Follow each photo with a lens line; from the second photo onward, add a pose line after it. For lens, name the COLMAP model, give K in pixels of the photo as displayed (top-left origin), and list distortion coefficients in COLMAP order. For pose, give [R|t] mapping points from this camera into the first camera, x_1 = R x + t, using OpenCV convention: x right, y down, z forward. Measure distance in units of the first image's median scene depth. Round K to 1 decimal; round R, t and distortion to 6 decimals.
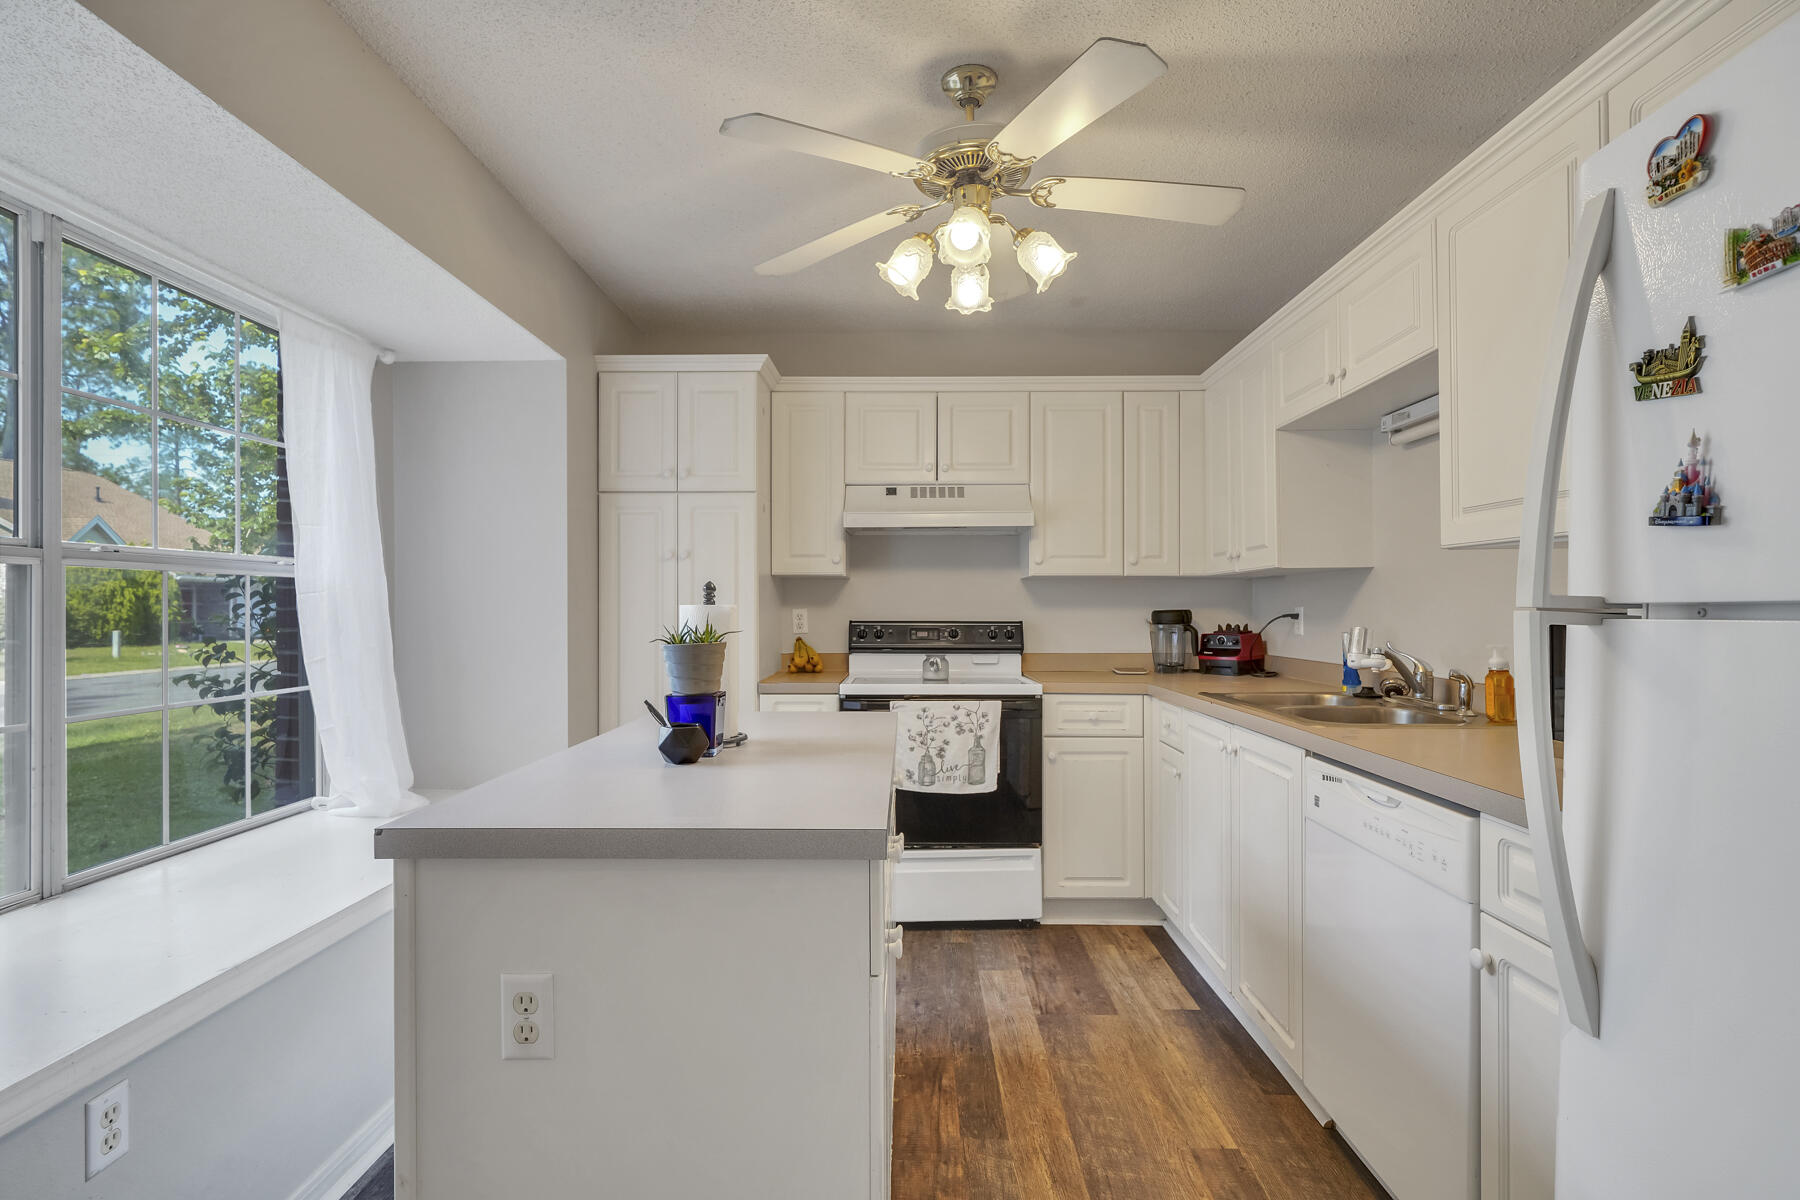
lens RADIAL K [[901.2, 0, 900.0], [0, 901.2, 600.0], [0, 0, 1]] dist [-0.000822, -0.000108]
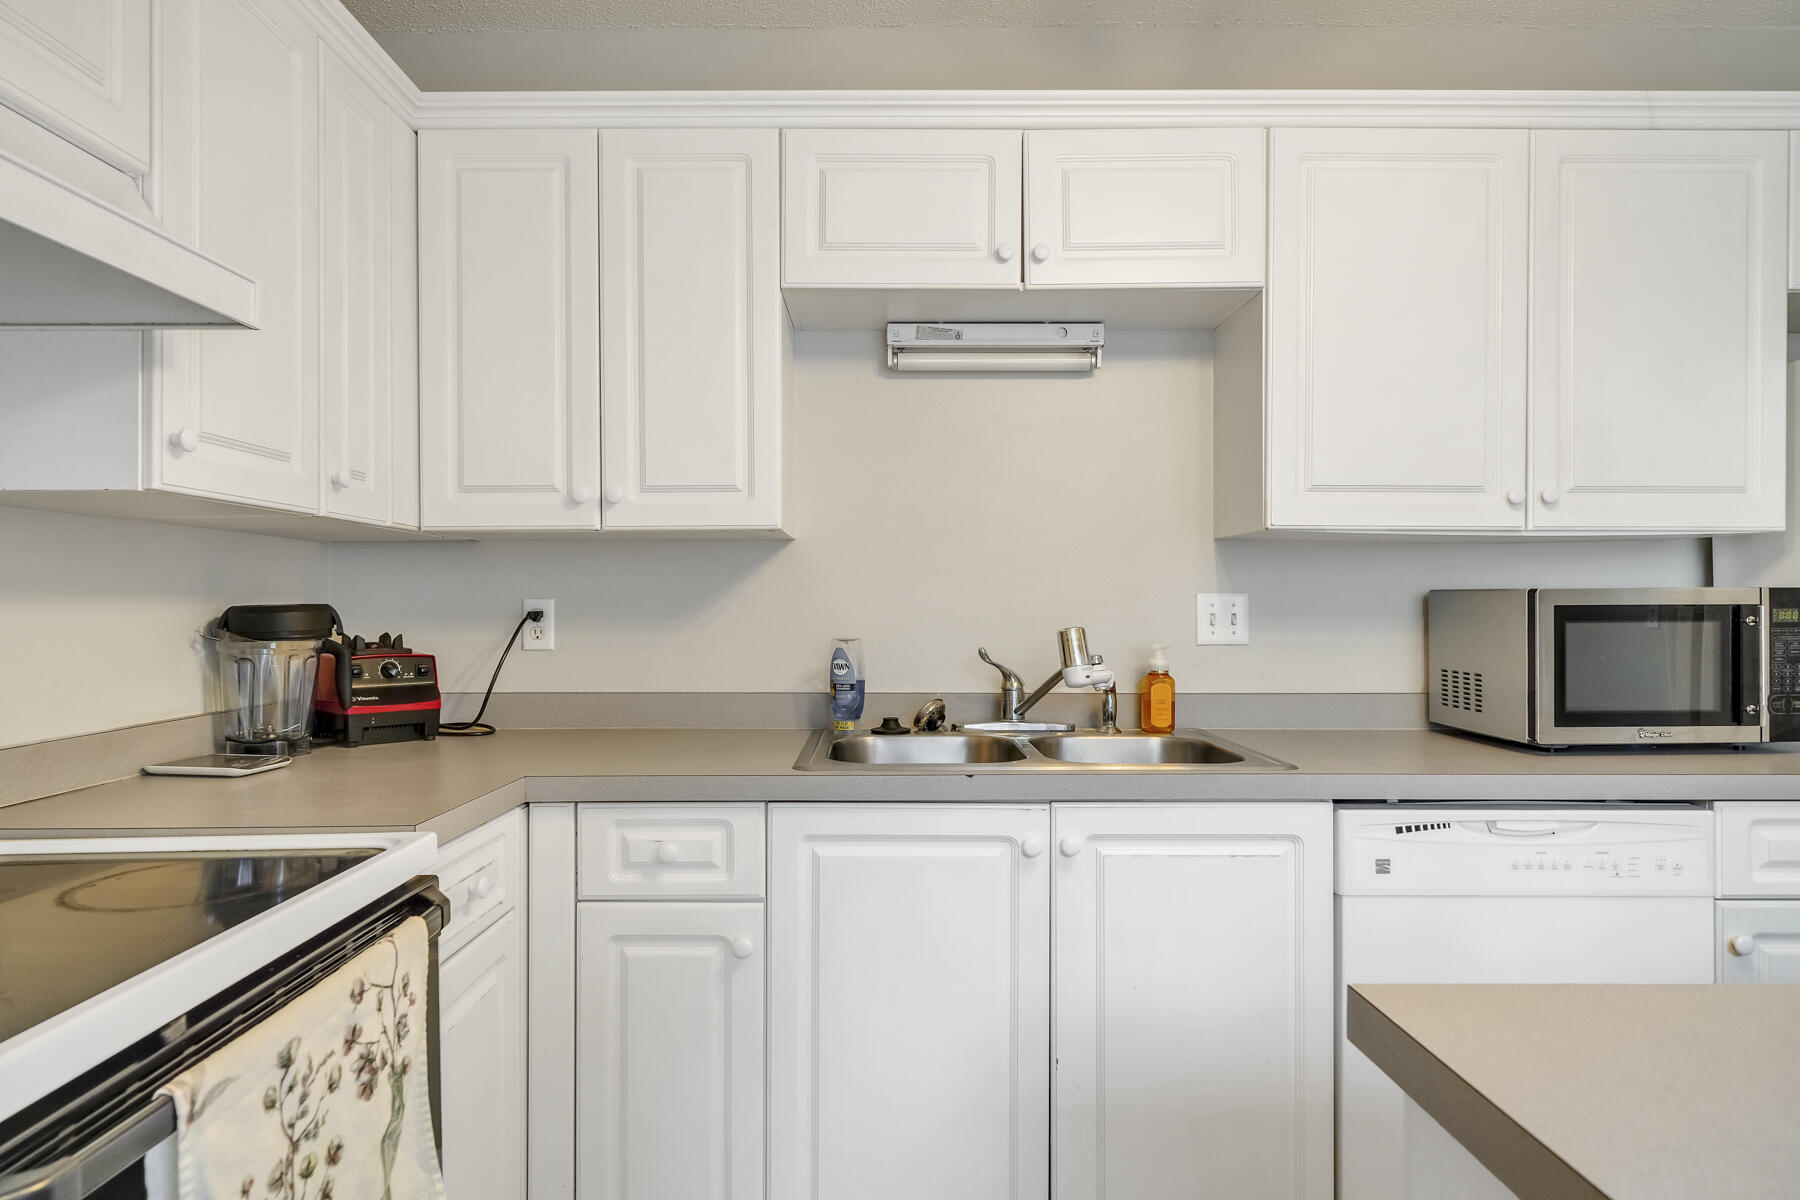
lens RADIAL K [[1069.4, 0, 900.0], [0, 1069.4, 600.0], [0, 0, 1]] dist [-0.001295, -0.000606]
pose [[-0.015828, 0.002648, 0.999871, -0.240092], [-0.008853, 0.999957, -0.002788, 0.008955], [-0.999836, -0.008896, -0.015804, 0.859478]]
